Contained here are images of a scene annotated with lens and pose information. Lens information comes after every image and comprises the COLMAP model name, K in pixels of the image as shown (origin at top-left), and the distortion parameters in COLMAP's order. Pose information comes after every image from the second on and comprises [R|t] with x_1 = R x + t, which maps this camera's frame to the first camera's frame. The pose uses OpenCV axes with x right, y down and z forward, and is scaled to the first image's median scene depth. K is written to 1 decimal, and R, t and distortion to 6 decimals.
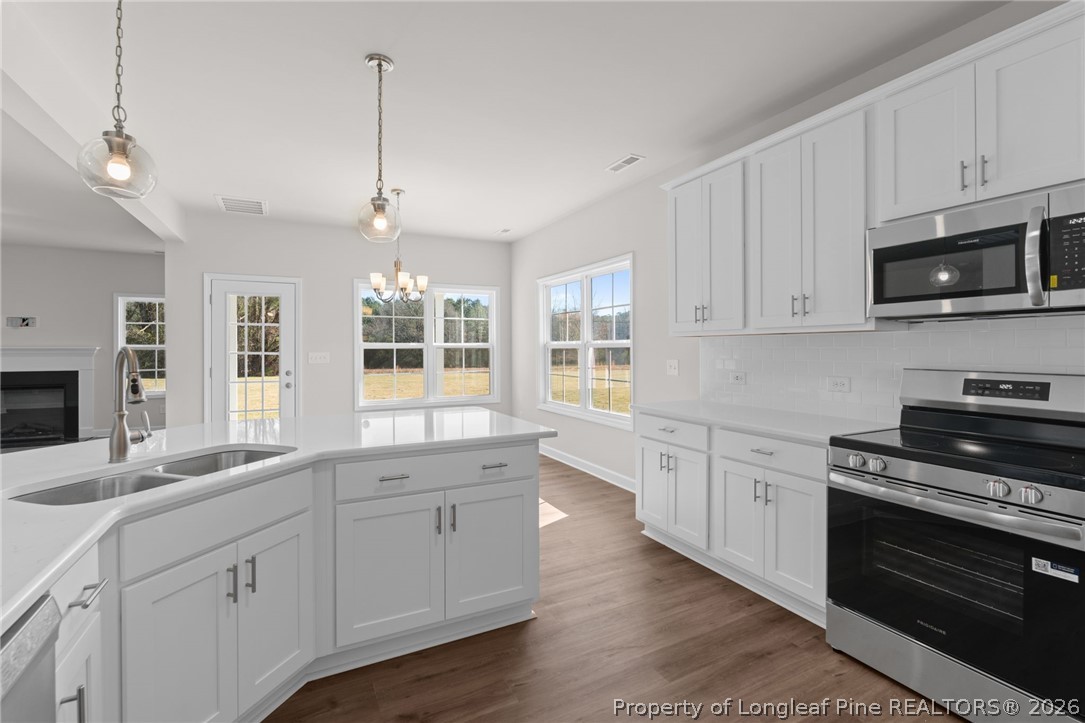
lens RADIAL K [[472.5, 0, 525.7], [0, 472.5, 349.0], [0, 0, 1]] dist [-0.009284, 0.000137]
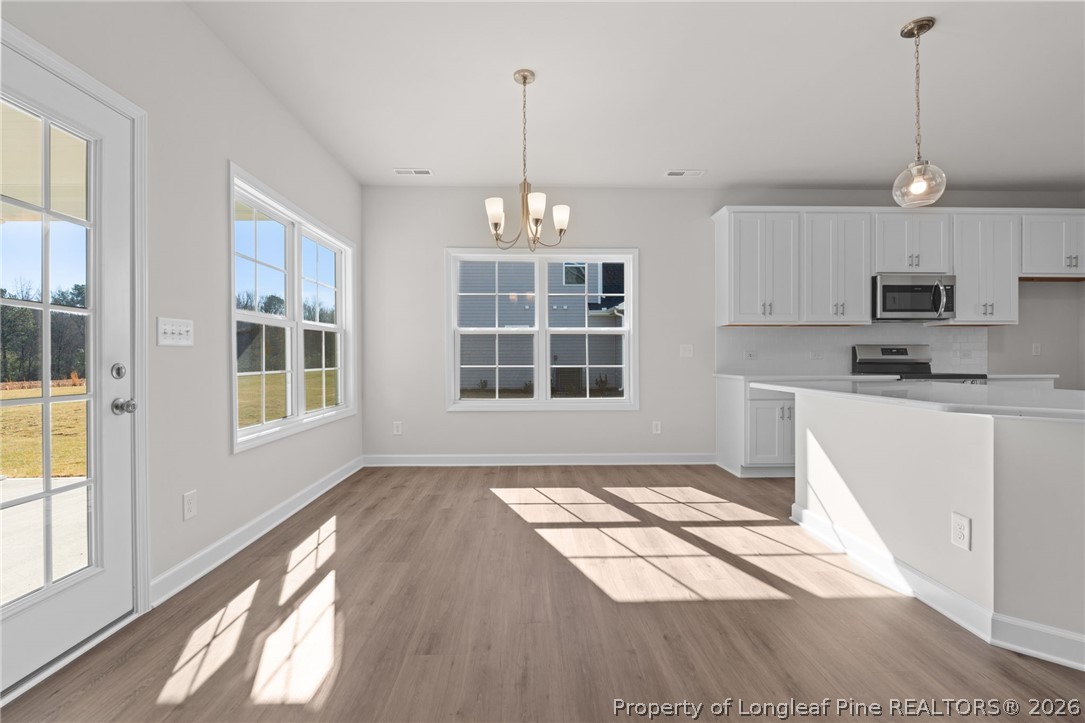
lens RADIAL K [[472.5, 0, 544.4], [0, 472.5, 359.9], [0, 0, 1]] dist [-0.009284, 0.000137]
pose [[0.430392, -0.003051, 0.902637, -1.432994], [0.001130, 0.999995, 0.002842, 0.088673], [-0.902641, -0.000203, 0.430393, 1.181216]]
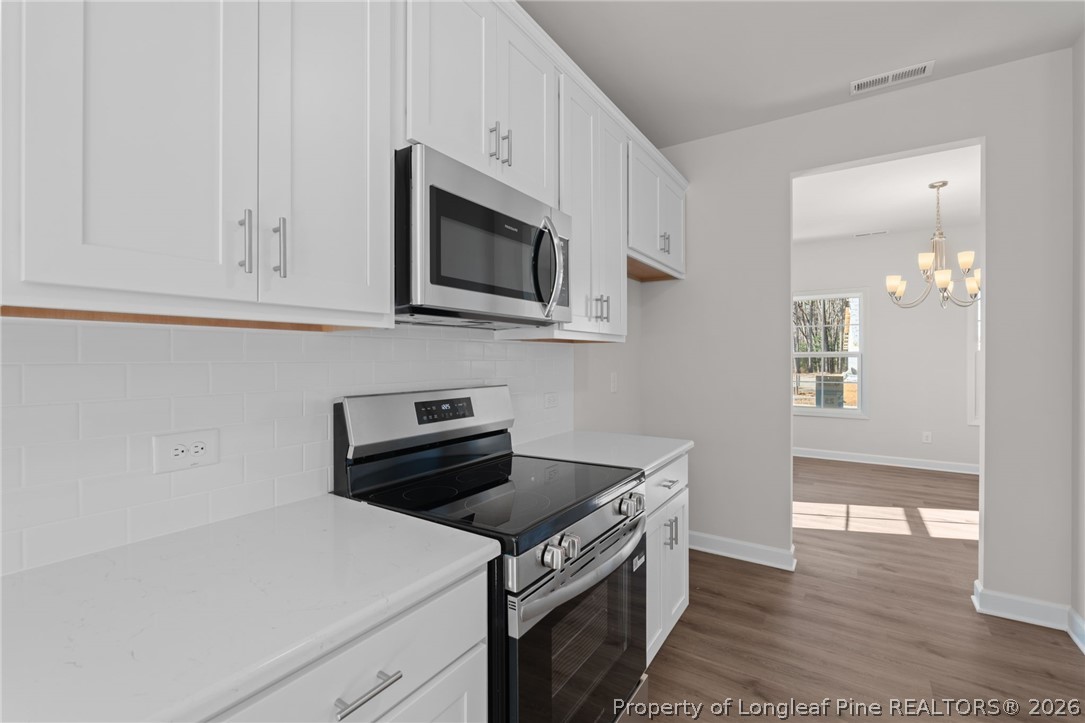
lens RADIAL K [[472.5, 0, 542.8], [0, 472.5, 359.2], [0, 0, 1]] dist [-0.009284, 0.000137]
pose [[-0.494327, 0.002586, 0.869272, 0.149547], [0.005552, 0.999985, 0.000183, -0.003546], [-0.869258, 0.004917, -0.494334, 0.946875]]
